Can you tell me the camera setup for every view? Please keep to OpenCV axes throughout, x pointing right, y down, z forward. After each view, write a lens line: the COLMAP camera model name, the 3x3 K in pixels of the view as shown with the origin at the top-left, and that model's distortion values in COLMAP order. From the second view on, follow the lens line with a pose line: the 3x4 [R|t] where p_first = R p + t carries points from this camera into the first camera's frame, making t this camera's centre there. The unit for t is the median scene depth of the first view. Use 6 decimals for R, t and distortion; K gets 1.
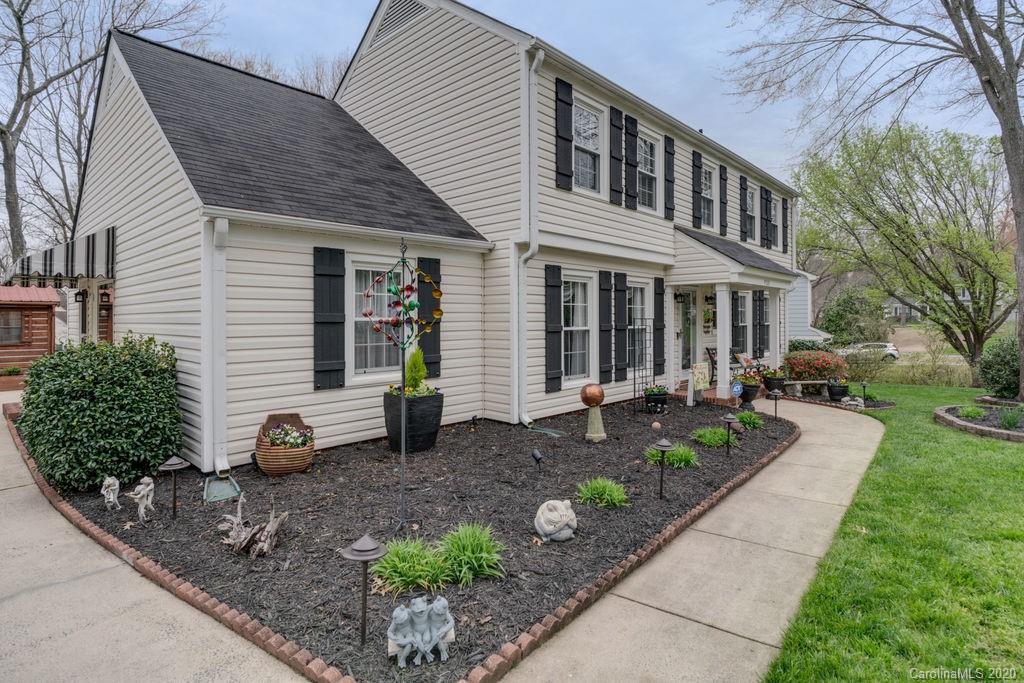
lens RADIAL K [[522.3, 0, 507.6], [0, 522.3, 338.1], [0, 0, 1]] dist [-0.001577, -0.000237]
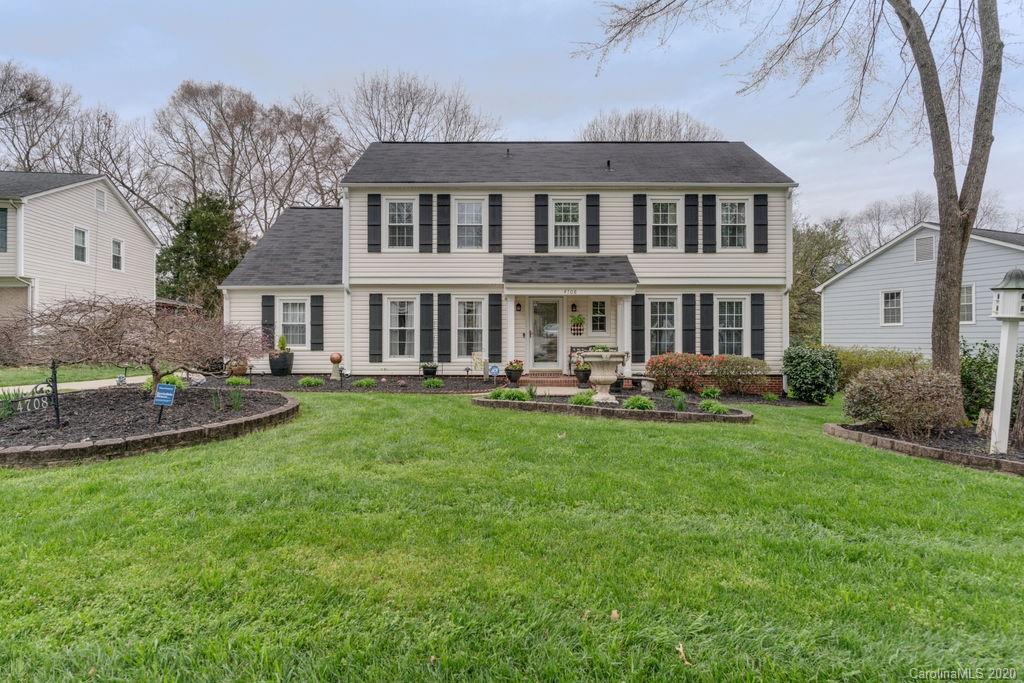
lens RADIAL K [[522.3, 0, 507.6], [0, 522.3, 338.1], [0, 0, 1]] dist [-0.001577, -0.000237]
pose [[0.685279, 0.003024, -0.728274, 1.724262], [-0.029985, 0.999261, -0.024065, 0.046281], [0.727663, 0.038329, 0.684863, 0.086183]]
